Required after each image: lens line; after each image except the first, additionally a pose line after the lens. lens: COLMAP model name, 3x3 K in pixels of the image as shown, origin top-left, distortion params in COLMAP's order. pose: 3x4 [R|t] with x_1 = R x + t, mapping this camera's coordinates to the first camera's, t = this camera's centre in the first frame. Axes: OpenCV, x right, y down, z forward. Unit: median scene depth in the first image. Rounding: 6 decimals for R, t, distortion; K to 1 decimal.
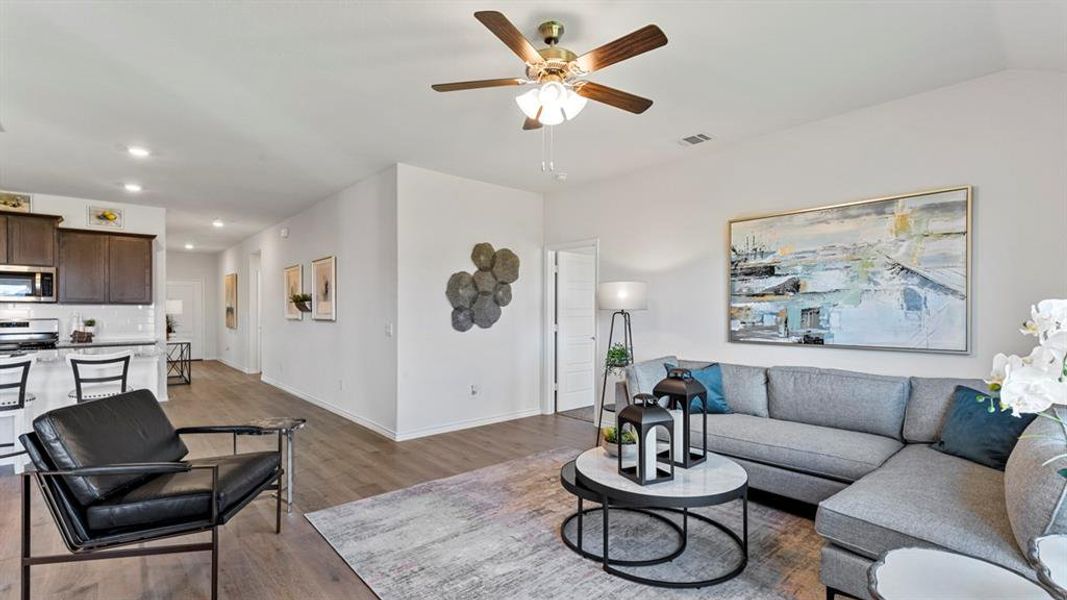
lens RADIAL K [[475.3, 0, 521.4], [0, 475.3, 313.1], [0, 0, 1]] dist [0.012526, 0.000254]
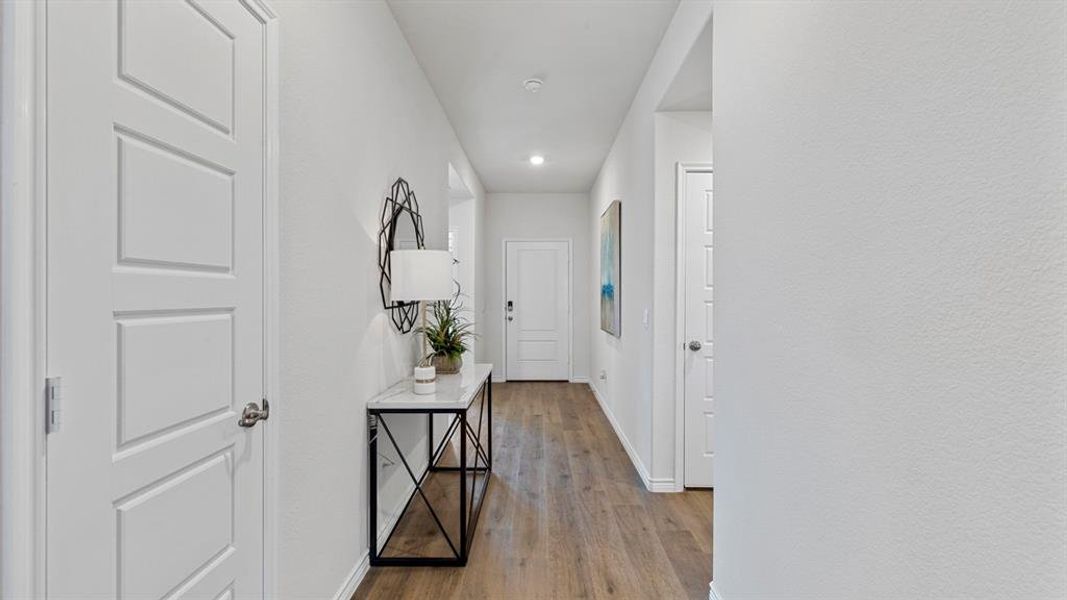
lens RADIAL K [[485.4, 0, 534.0], [0, 485.4, 296.3], [0, 0, 1]] dist [0.001707, 0.000031]
pose [[0.752744, 0.001974, -0.658311, -1.035230], [-0.005897, 0.999976, -0.003744, 0.000586], [0.658287, 0.006701, 0.752737, 1.745435]]
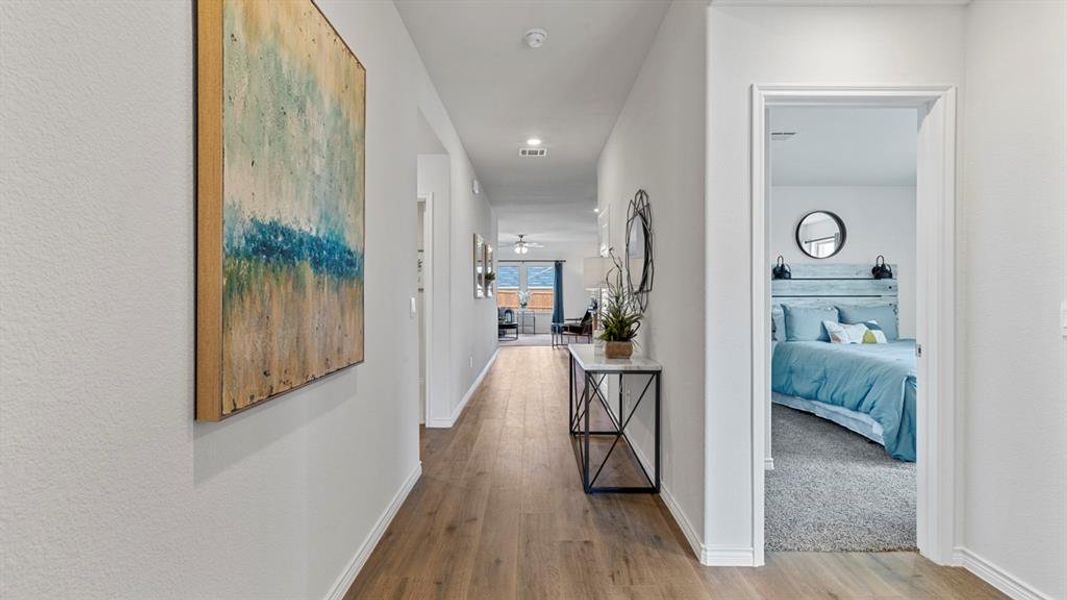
lens RADIAL K [[482.9, 0, 533.5], [0, 482.9, 300.0], [0, 0, 1]] dist [-0.000204, -0.000110]
pose [[-0.760498, -0.004639, 0.649324, -2.061407], [0.003762, 0.999926, 0.011550, 0.014559], [-0.649330, 0.011226, -0.760424, 2.933475]]
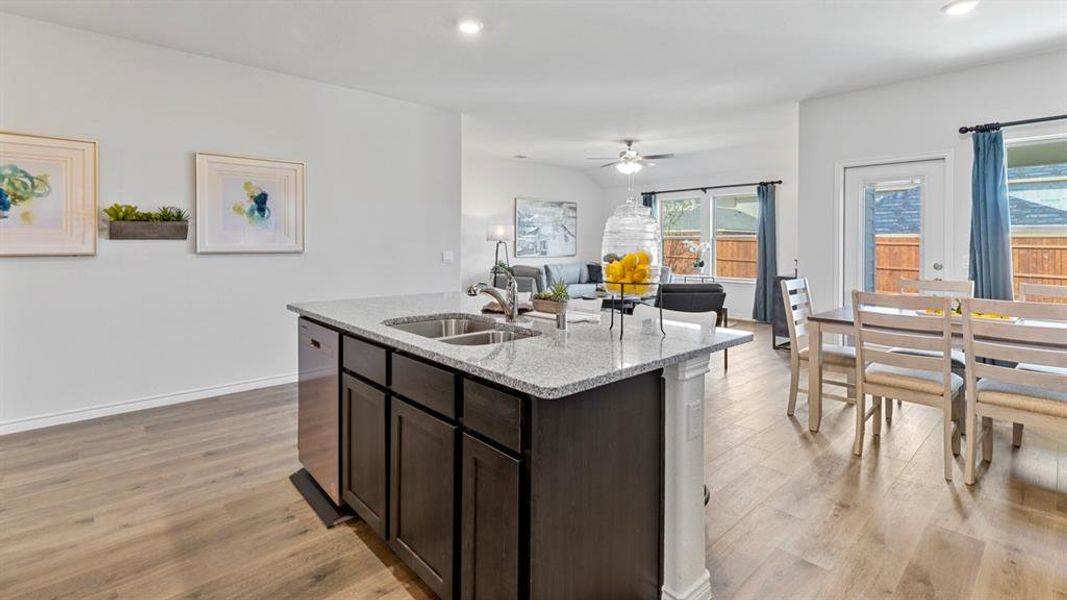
lens RADIAL K [[483.1, 0, 543.6], [0, 483.1, 239.1], [0, 0, 1]] dist [-0.001846, 0.000595]
pose [[-0.033601, 0.011052, 0.999374, -1.709370], [0.004495, 0.999930, -0.010907, 0.008166], [-0.999425, 0.004126, -0.033649, 0.988863]]
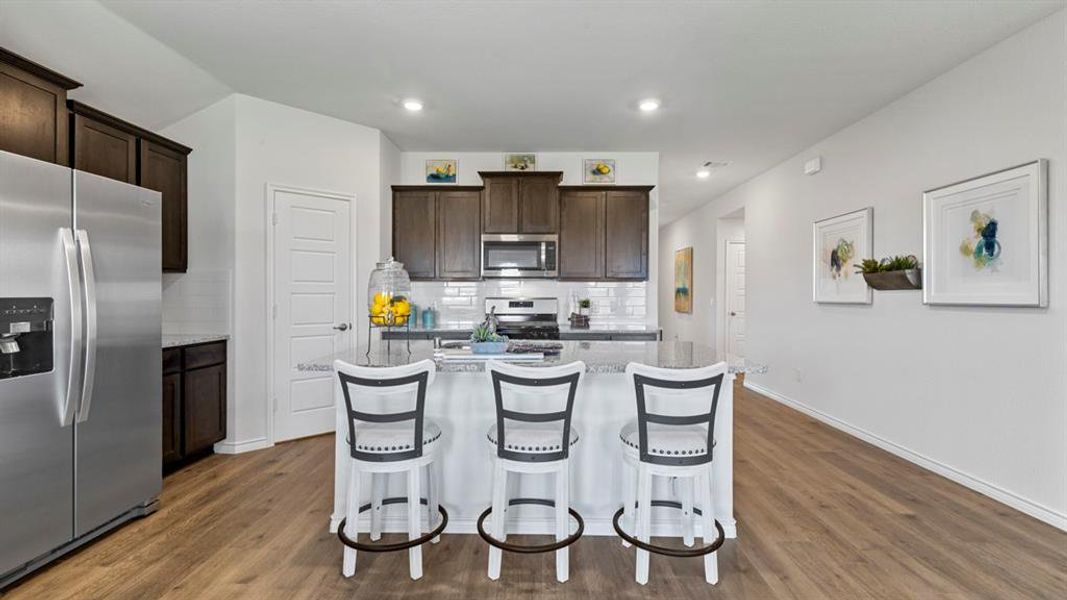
lens RADIAL K [[476.1, 0, 534.2], [0, 476.1, 294.4], [0, 0, 1]] dist [0.000002, -0.000007]
pose [[0.744094, 0.003237, -0.668067, -0.672324], [-0.008892, 0.999948, -0.005059, 0.015360], [0.668015, 0.009704, 0.744084, 0.548993]]
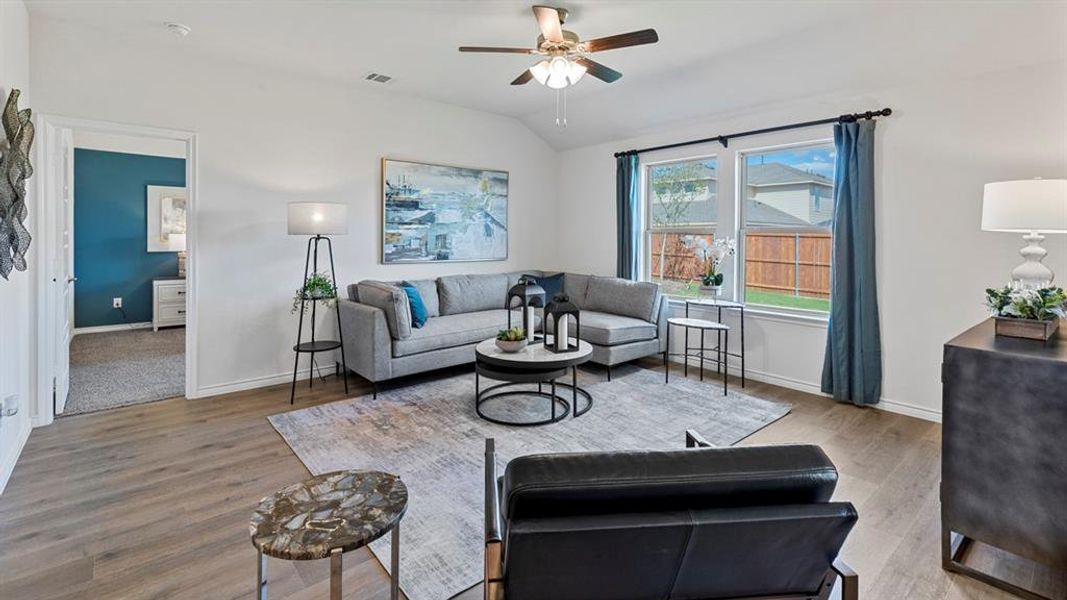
lens RADIAL K [[483.1, 0, 543.6], [0, 483.1, 239.1], [0, 0, 1]] dist [-0.001846, 0.000595]
pose [[-0.009086, -0.002216, 0.999956, -0.751465], [0.000040, 0.999998, 0.002216, -0.000283], [-0.999959, 0.000061, -0.009086, 0.650751]]
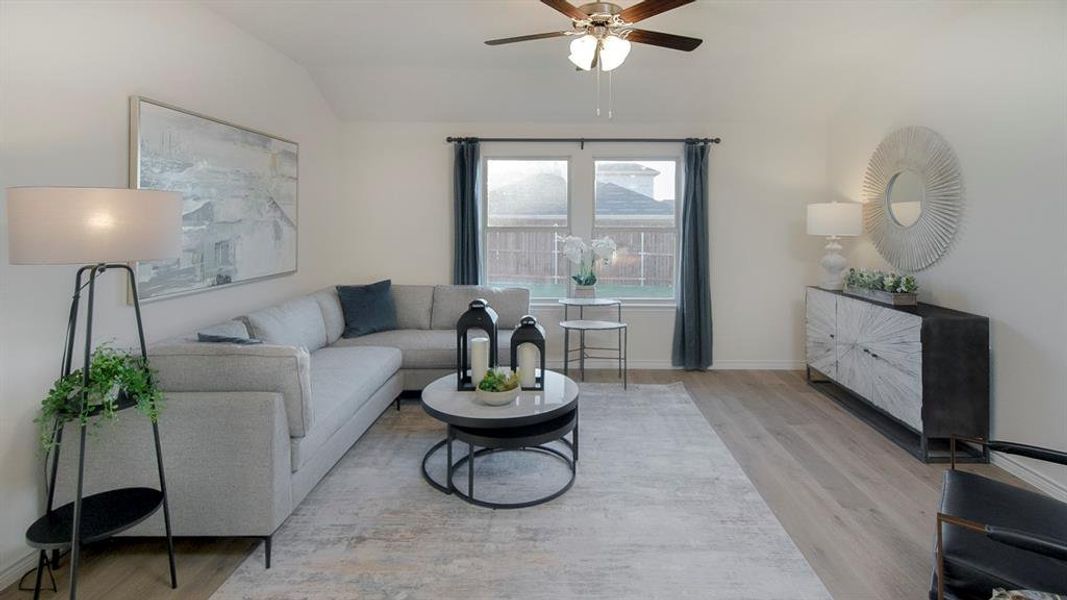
lens RADIAL K [[502.3, 0, 556.1], [0, 502.3, 228.6], [0, 0, 1]] dist [0.001889, 0.000110]
pose [[-0.754828, -0.007994, 0.655874, -0.362540], [0.002895, 0.999875, 0.015519, -0.039654], [-0.655917, 0.013613, -0.754710, 1.168374]]
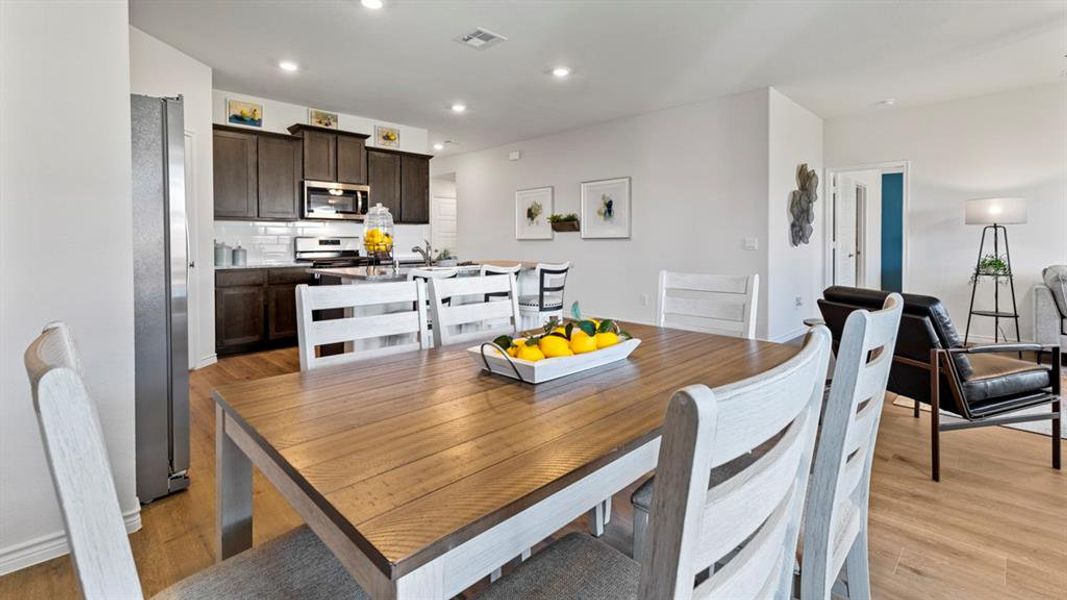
lens RADIAL K [[469.1, 0, 532.5], [0, 469.1, 245.5], [0, 0, 1]] dist [0.007162, 0.000129]
pose [[0.997934, -0.001988, 0.064213, -1.006952], [0.001763, 0.999992, 0.003549, 0.040776], [-0.064219, -0.003428, 0.997930, -0.018007]]
